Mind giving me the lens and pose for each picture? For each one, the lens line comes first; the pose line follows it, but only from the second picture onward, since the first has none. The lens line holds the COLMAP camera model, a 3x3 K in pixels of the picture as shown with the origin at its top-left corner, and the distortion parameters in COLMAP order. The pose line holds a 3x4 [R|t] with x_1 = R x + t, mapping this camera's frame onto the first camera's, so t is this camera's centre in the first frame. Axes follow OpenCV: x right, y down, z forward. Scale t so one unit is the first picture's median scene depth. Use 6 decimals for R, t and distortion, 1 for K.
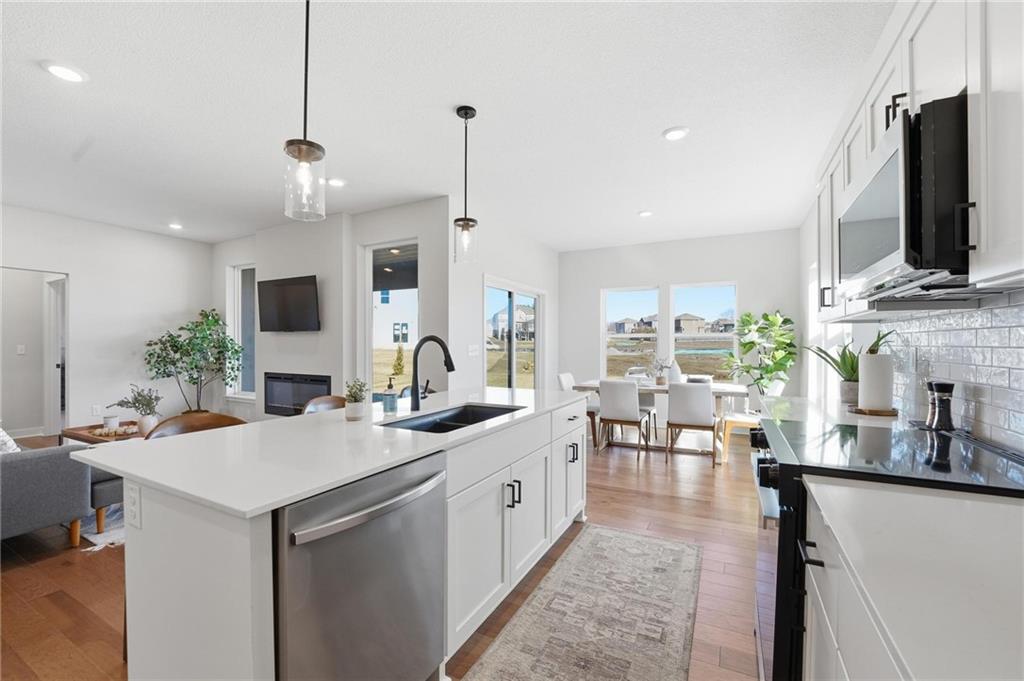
lens RADIAL K [[423.6, 0, 510.4], [0, 423.6, 344.3], [0, 0, 1]] dist [-0.027589, 0.002865]
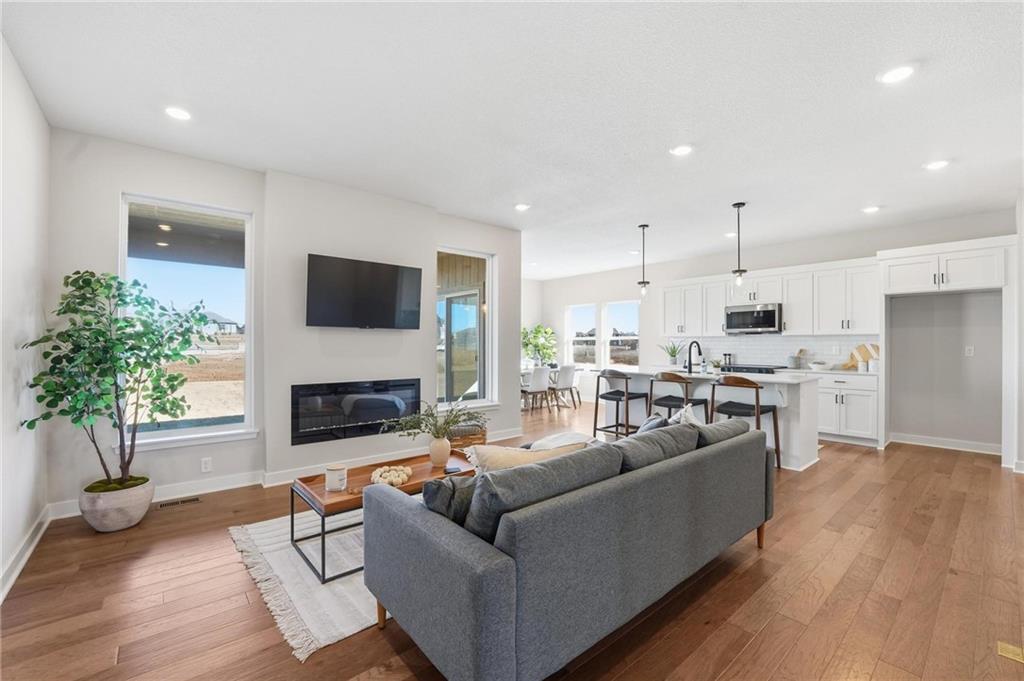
lens RADIAL K [[423.6, 0, 518.7], [0, 423.6, 344.5], [0, 0, 1]] dist [-0.027589, 0.002865]
pose [[0.369299, -0.000260, 0.929311, -1.218185], [-0.001261, 0.999999, 0.000781, -0.000215], [-0.929310, -0.001460, 0.369298, 0.458405]]
